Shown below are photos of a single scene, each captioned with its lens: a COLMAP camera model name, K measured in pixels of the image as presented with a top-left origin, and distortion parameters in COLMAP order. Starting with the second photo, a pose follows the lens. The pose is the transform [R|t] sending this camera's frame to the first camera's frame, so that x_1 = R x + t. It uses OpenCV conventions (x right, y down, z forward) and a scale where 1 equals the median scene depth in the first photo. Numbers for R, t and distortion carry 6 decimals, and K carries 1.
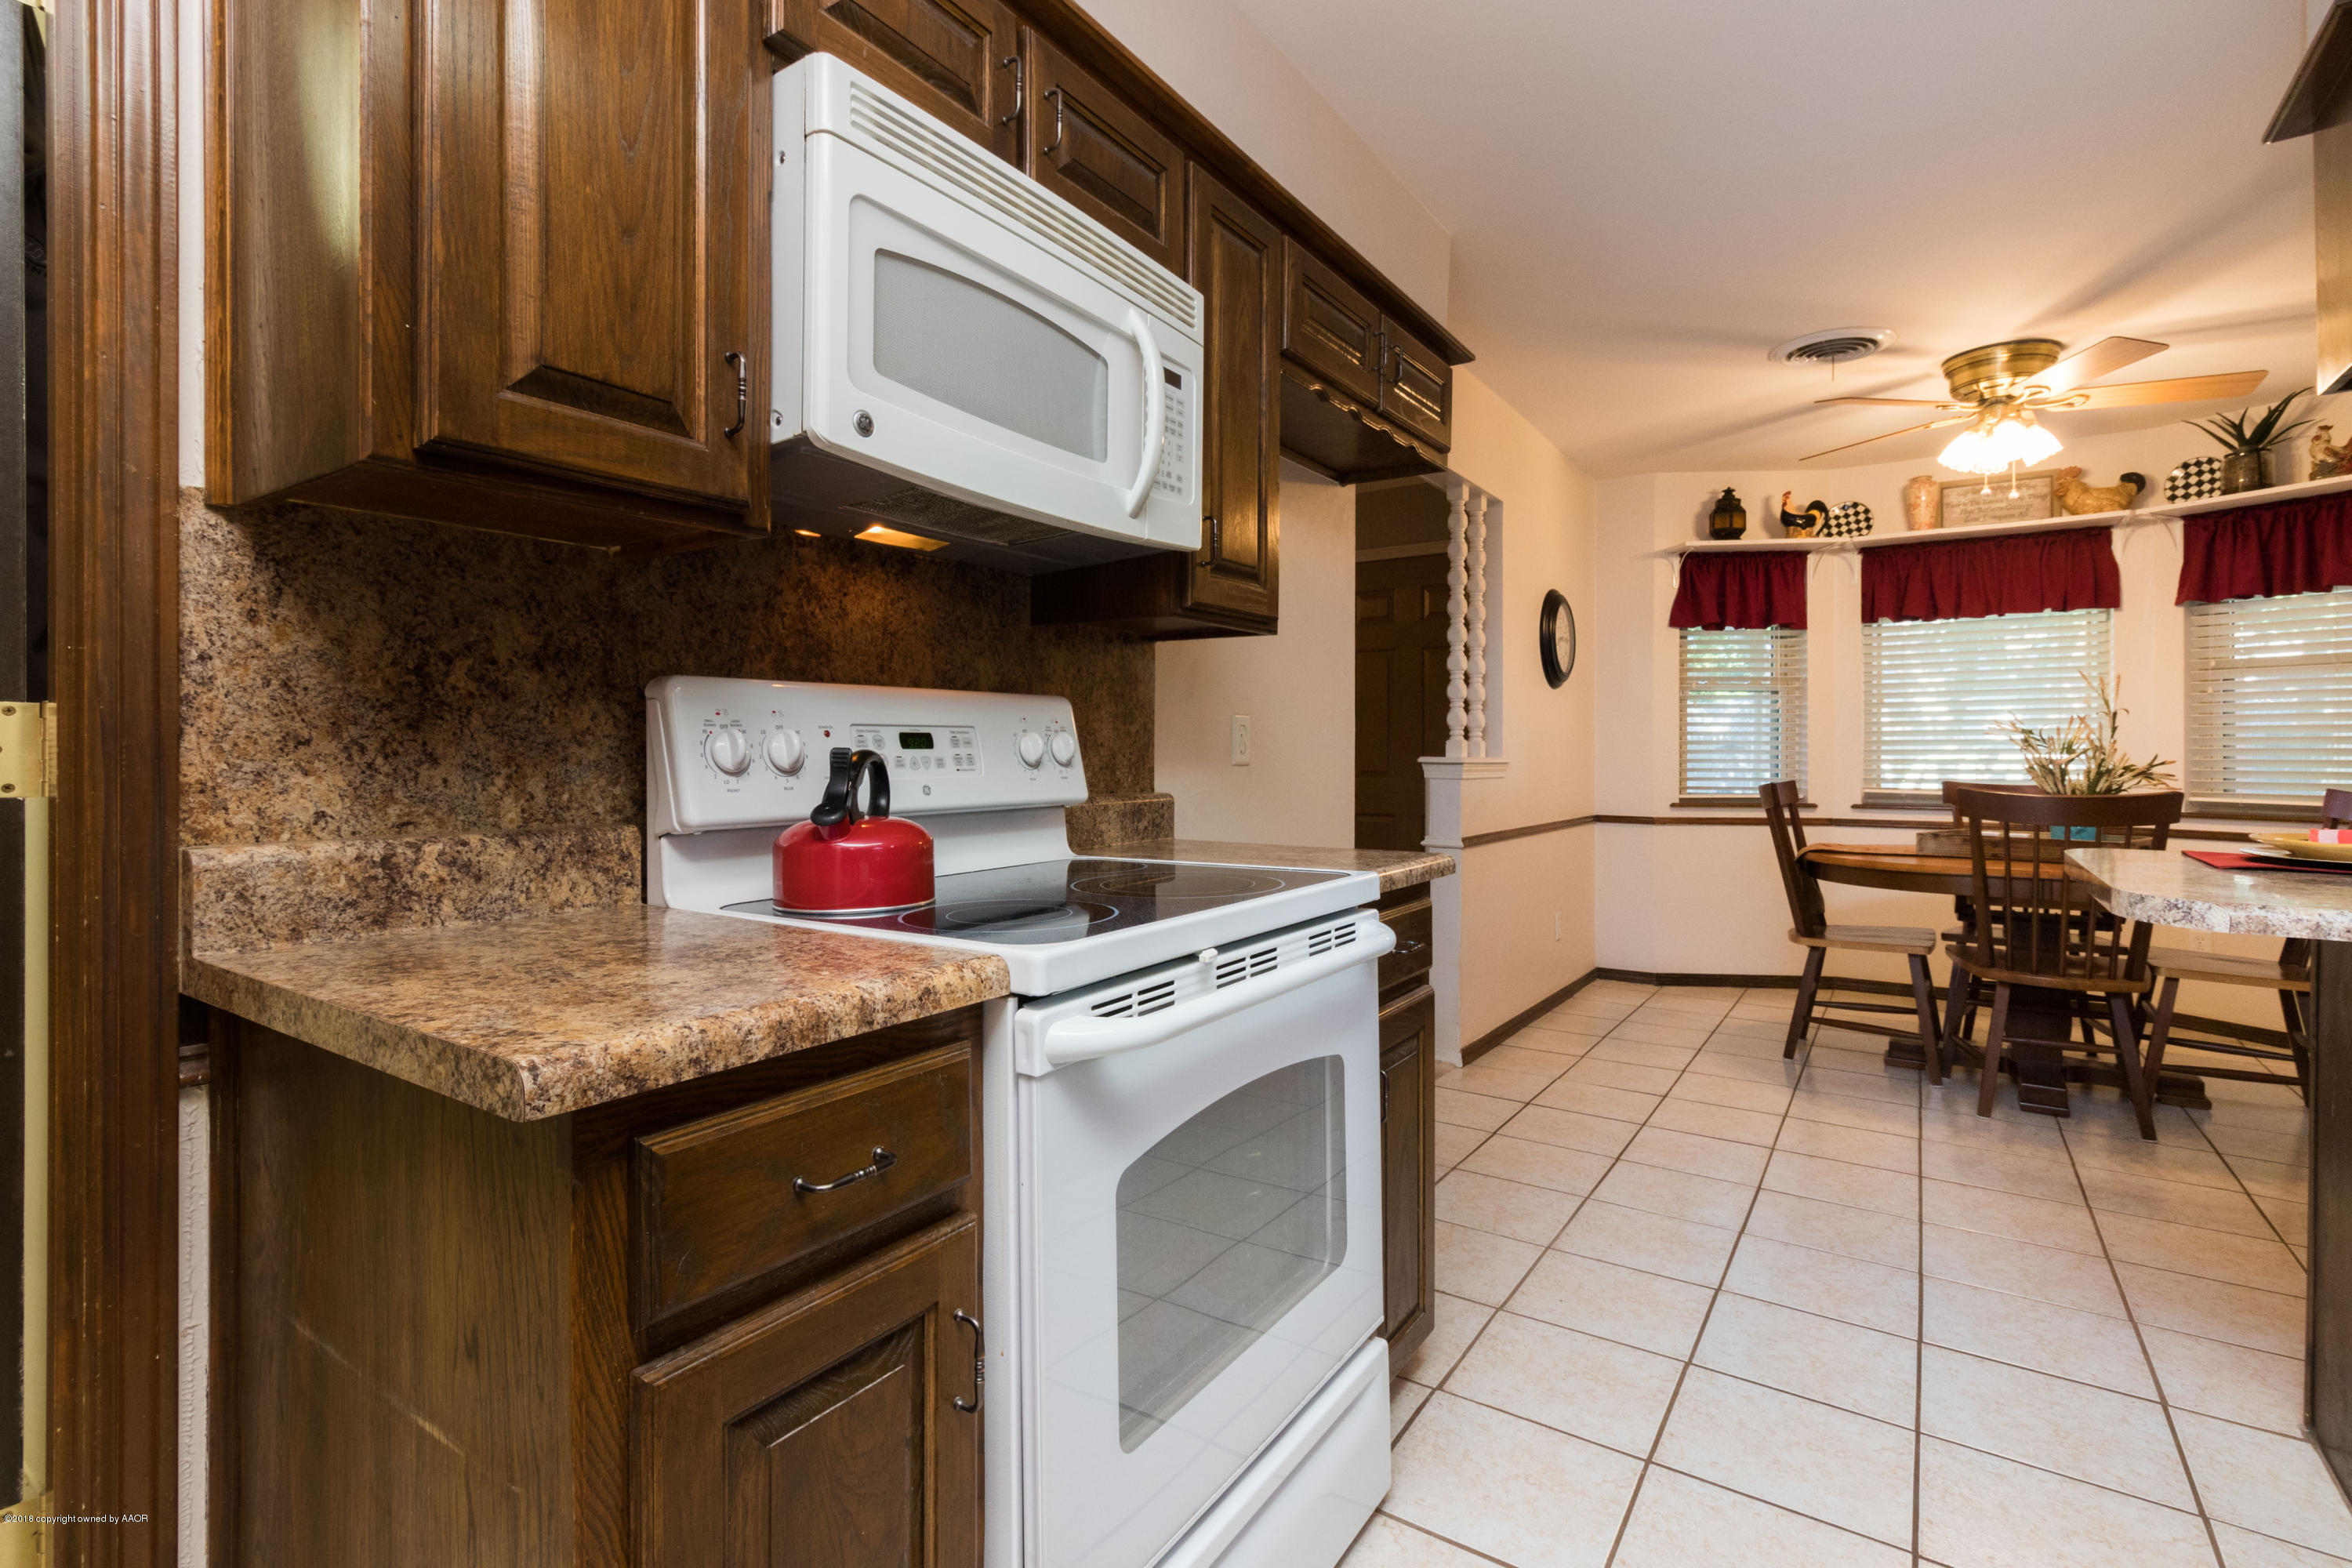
lens RADIAL K [[1098.7, 0, 1161.5], [0, 1098.7, 755.5], [0, 0, 1]] dist [0.000272, 0.001876]
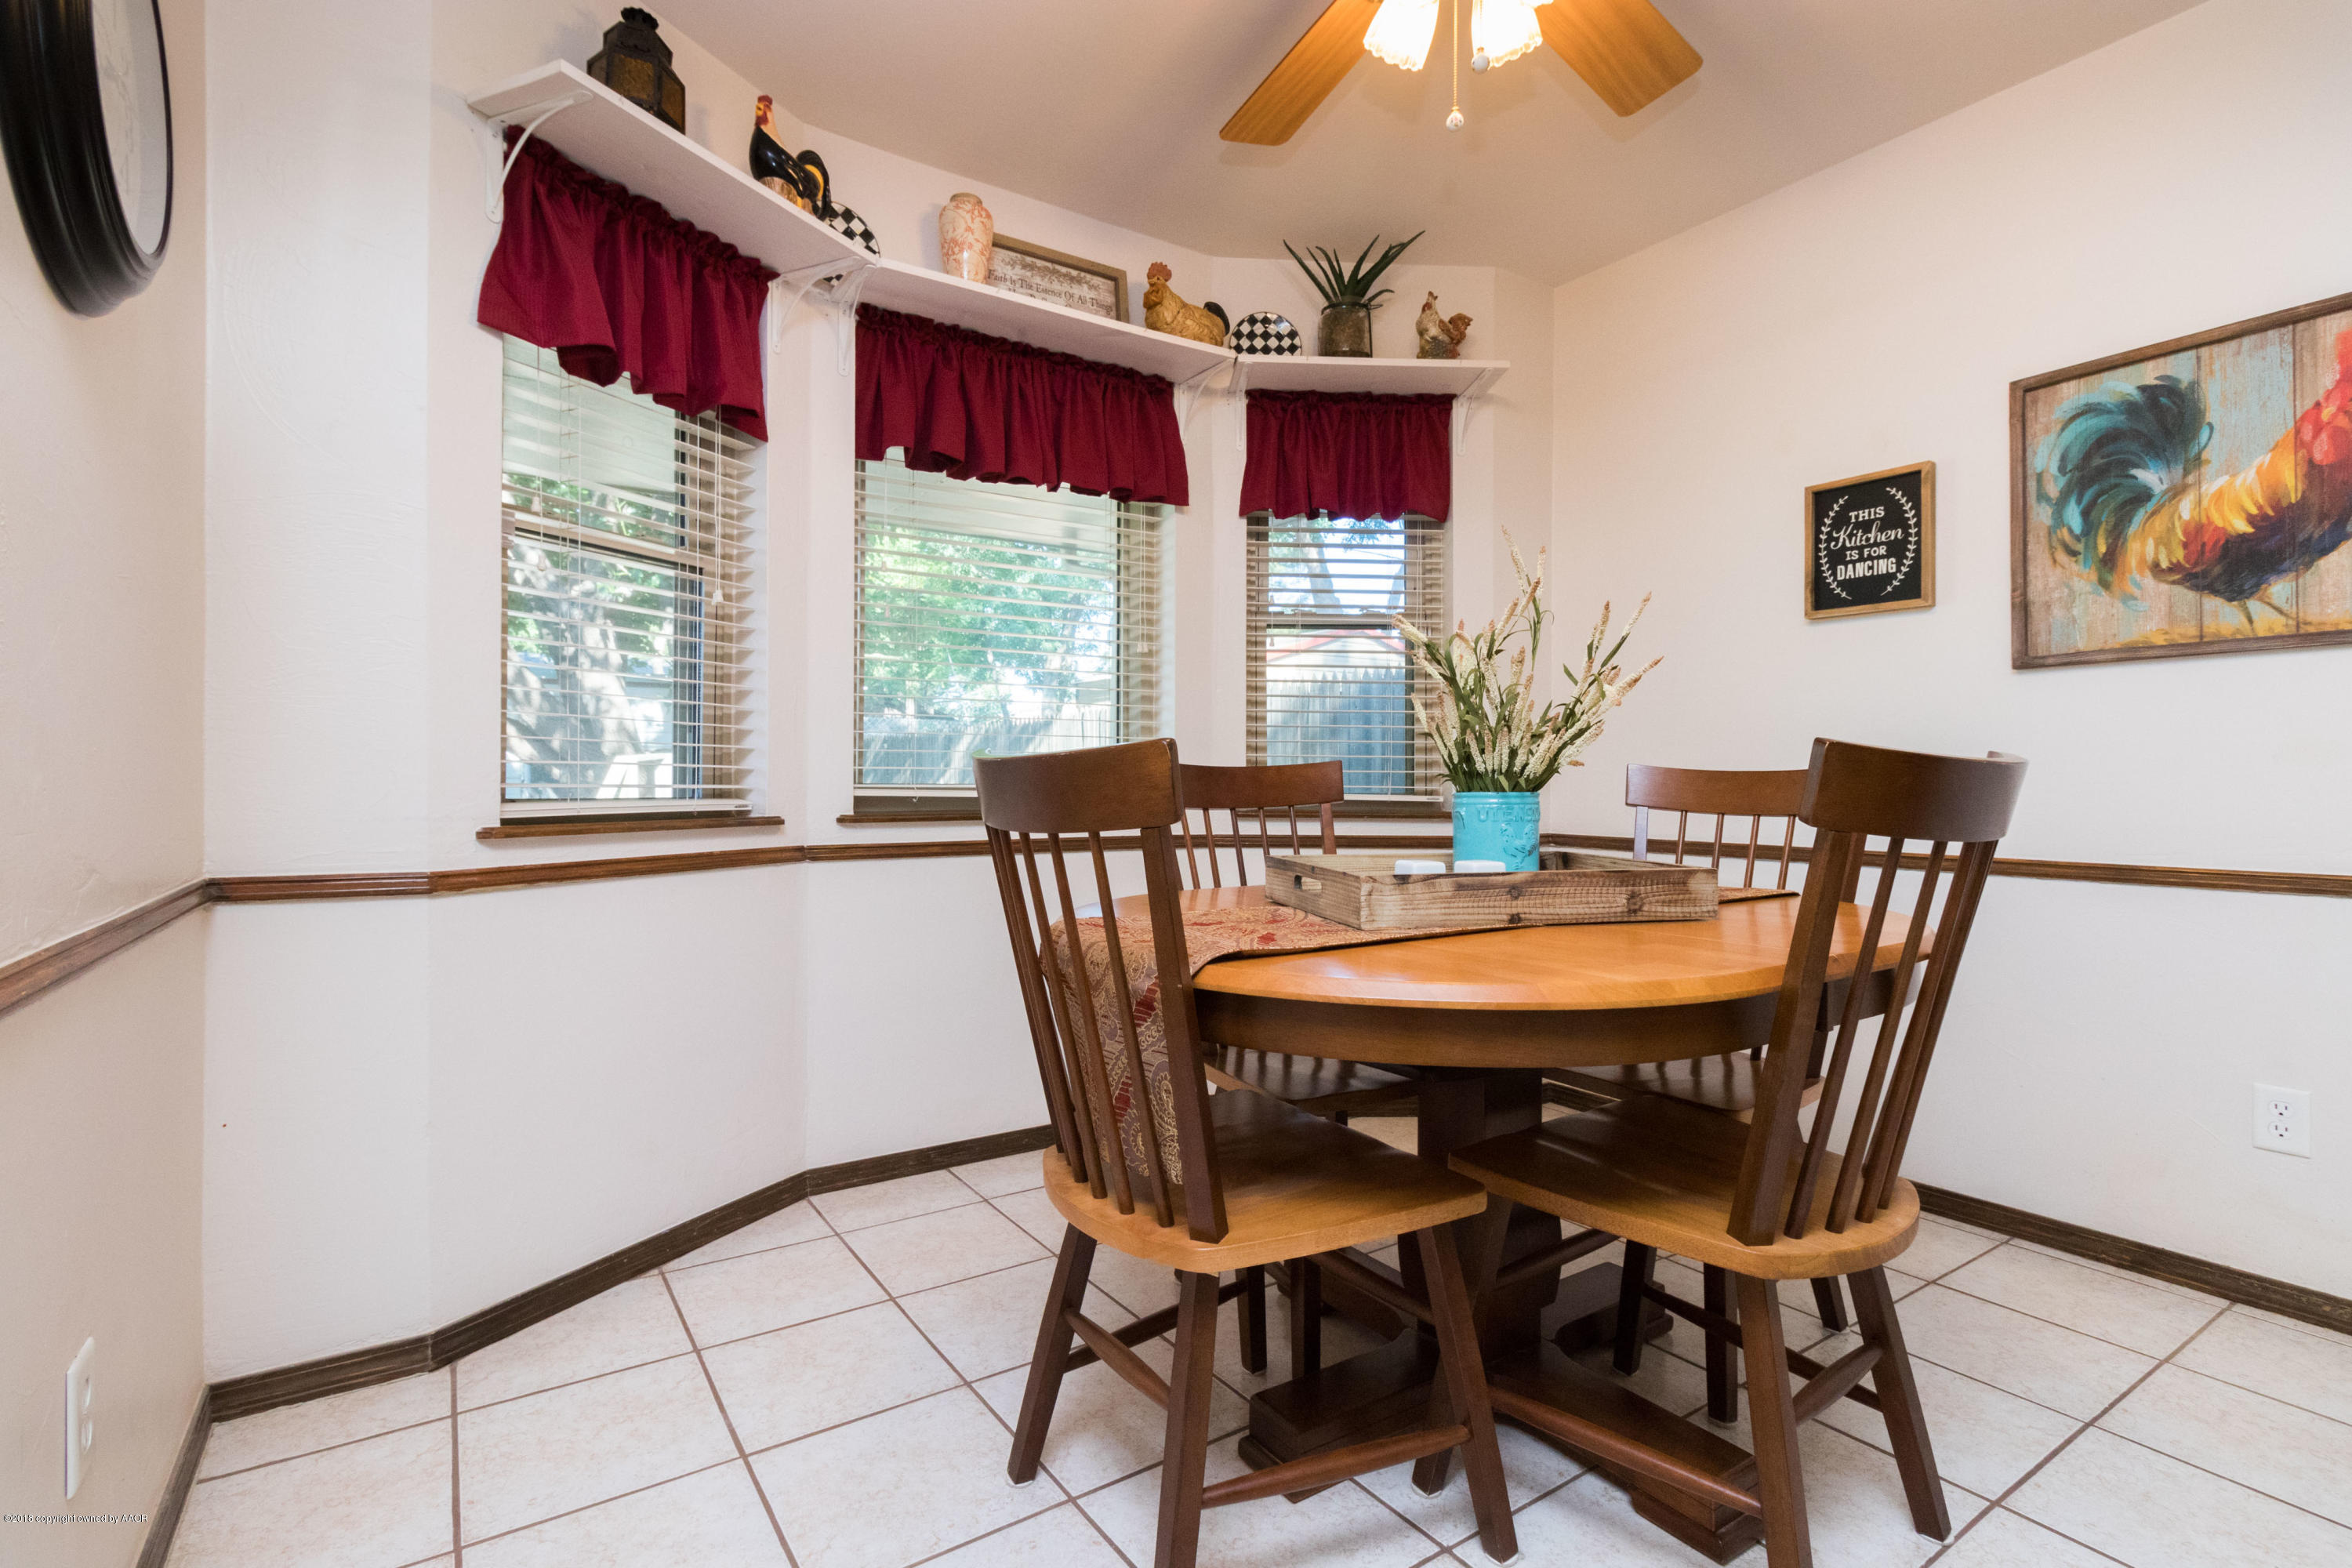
lens RADIAL K [[1098.7, 0, 1176.5], [0, 1098.7, 772.8], [0, 0, 1]] dist [0.000272, 0.001876]
pose [[0.352067, 0.008096, 0.935940, 0.252392], [-0.002122, 0.999967, -0.007852, 0.032007], [-0.935972, 0.000779, 0.352072, 0.784166]]
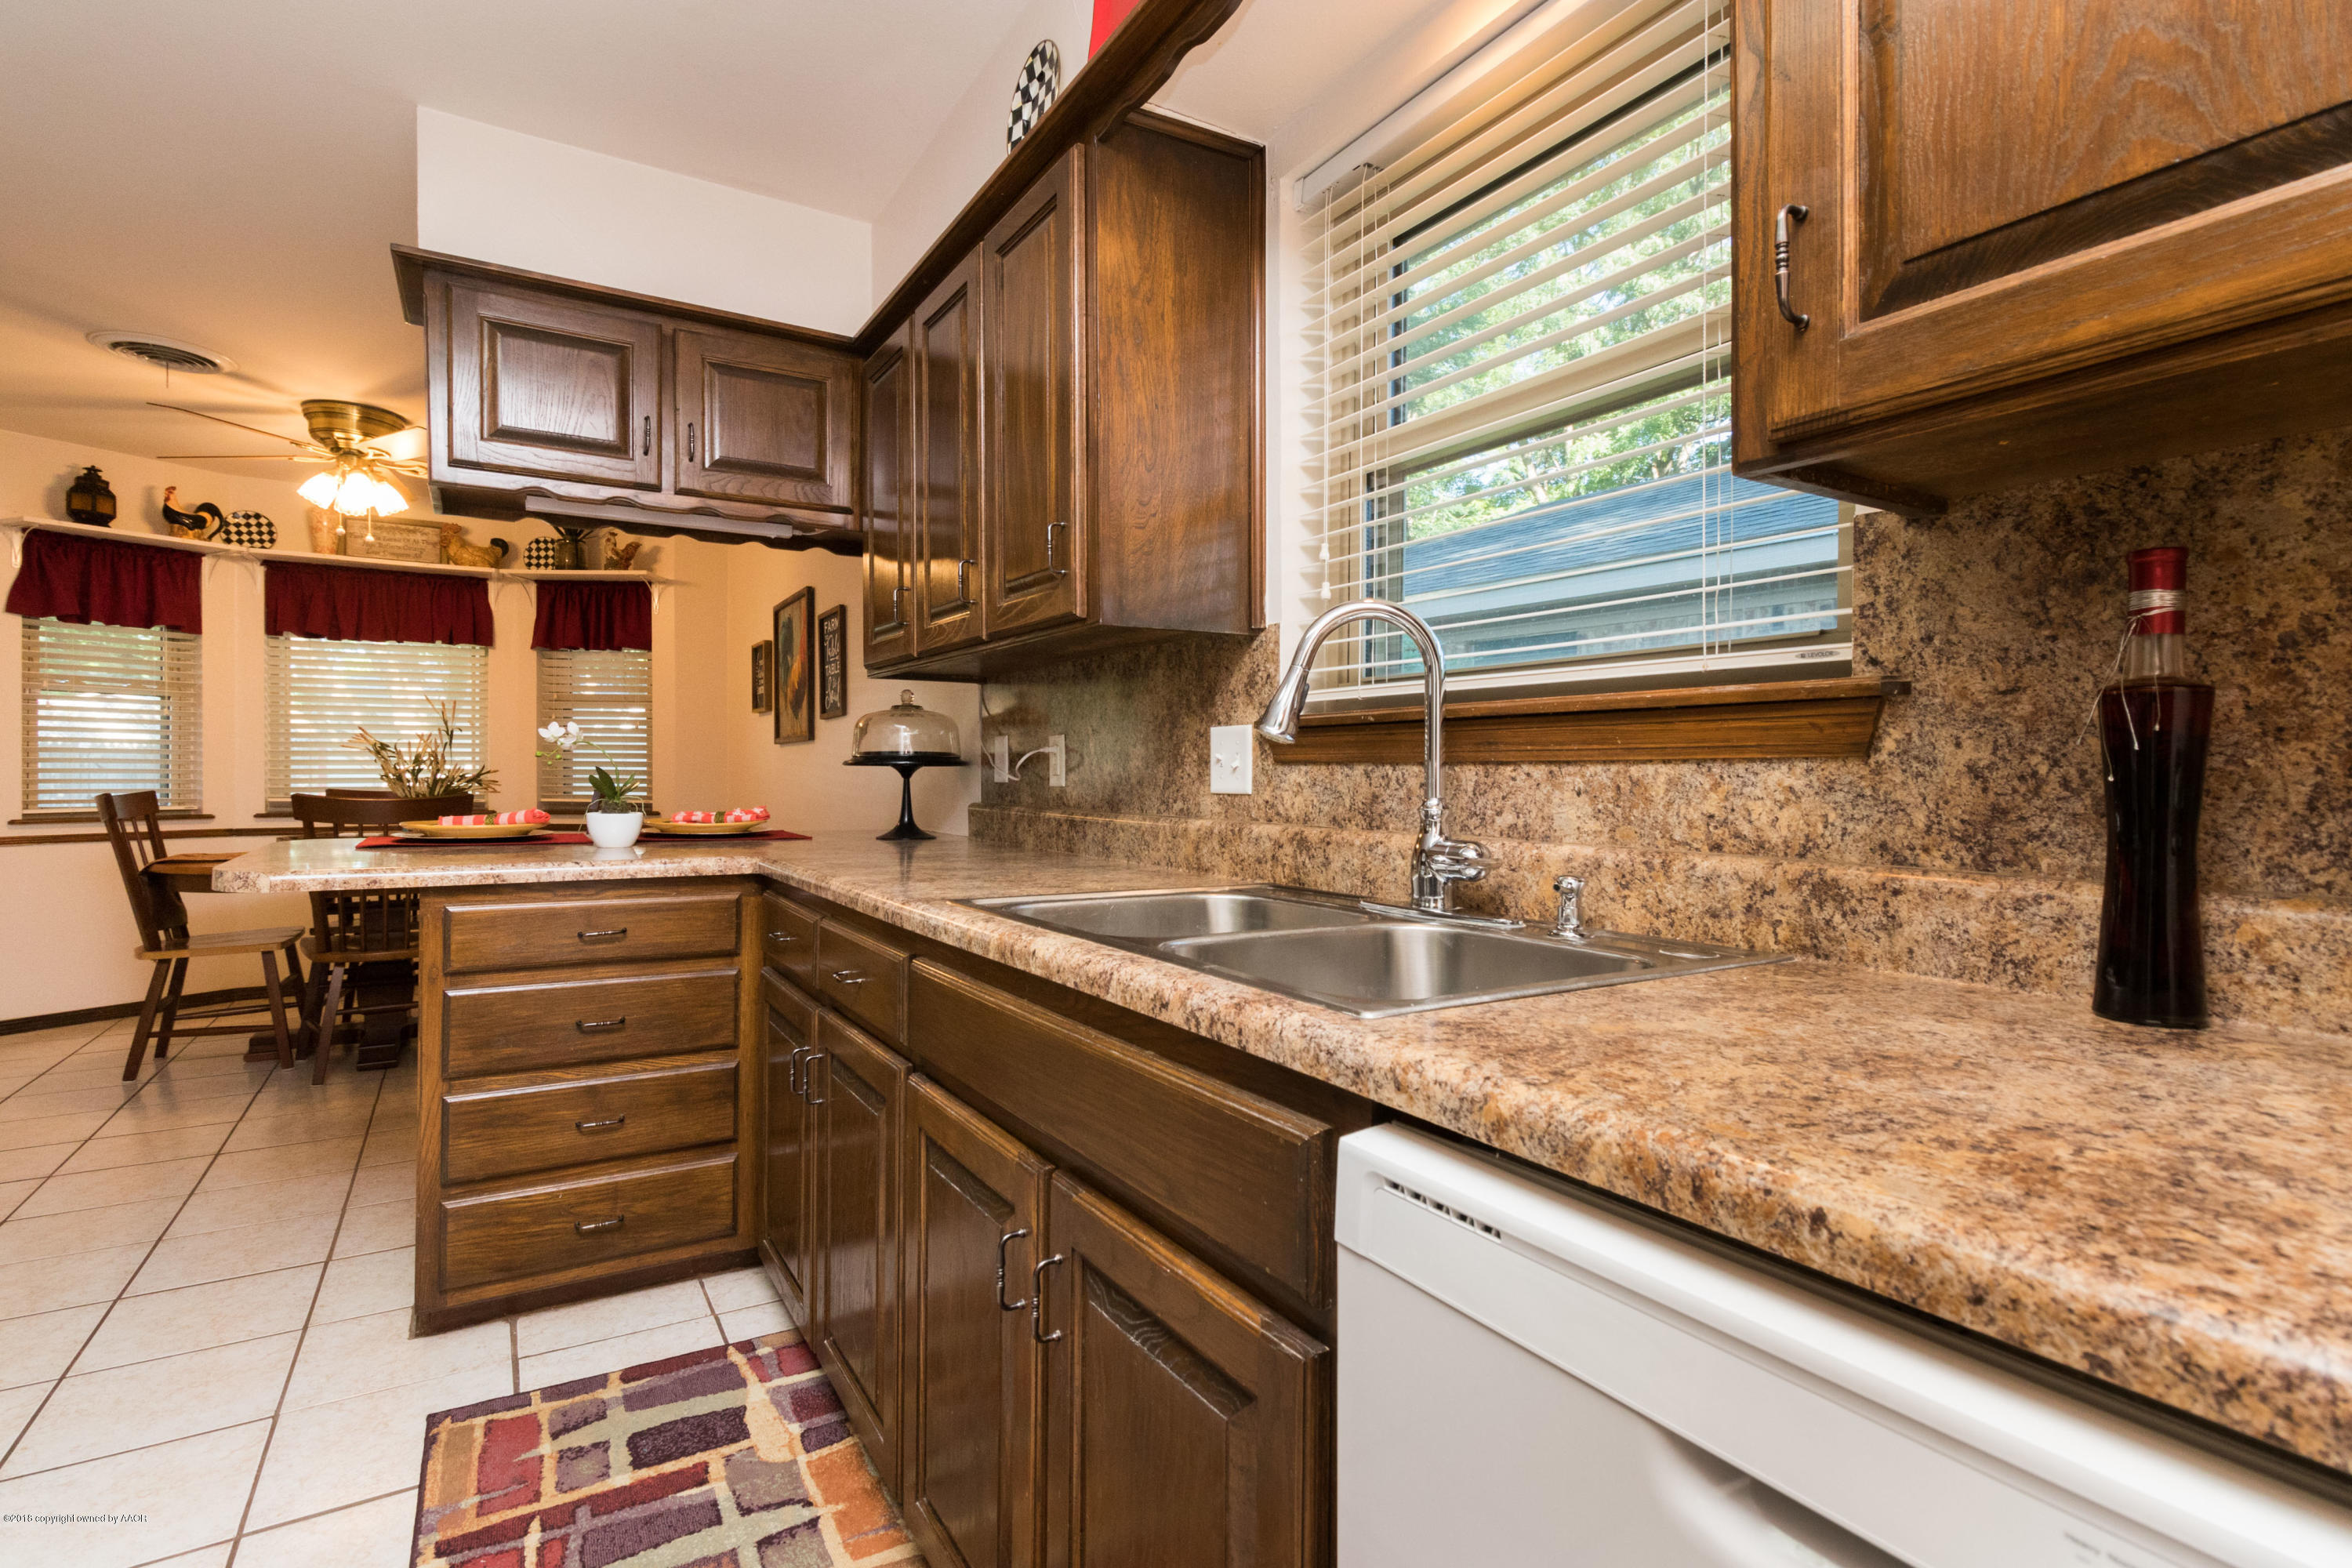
lens RADIAL K [[1098.7, 0, 1177.1], [0, 1098.7, 779.8], [0, 0, 1]] dist [0.000272, 0.001876]
pose [[0.401860, -0.005467, 0.915685, 0.054215], [-0.004710, 0.999957, 0.008037, 0.000948], [-0.915689, -0.007543, 0.401817, -0.197819]]
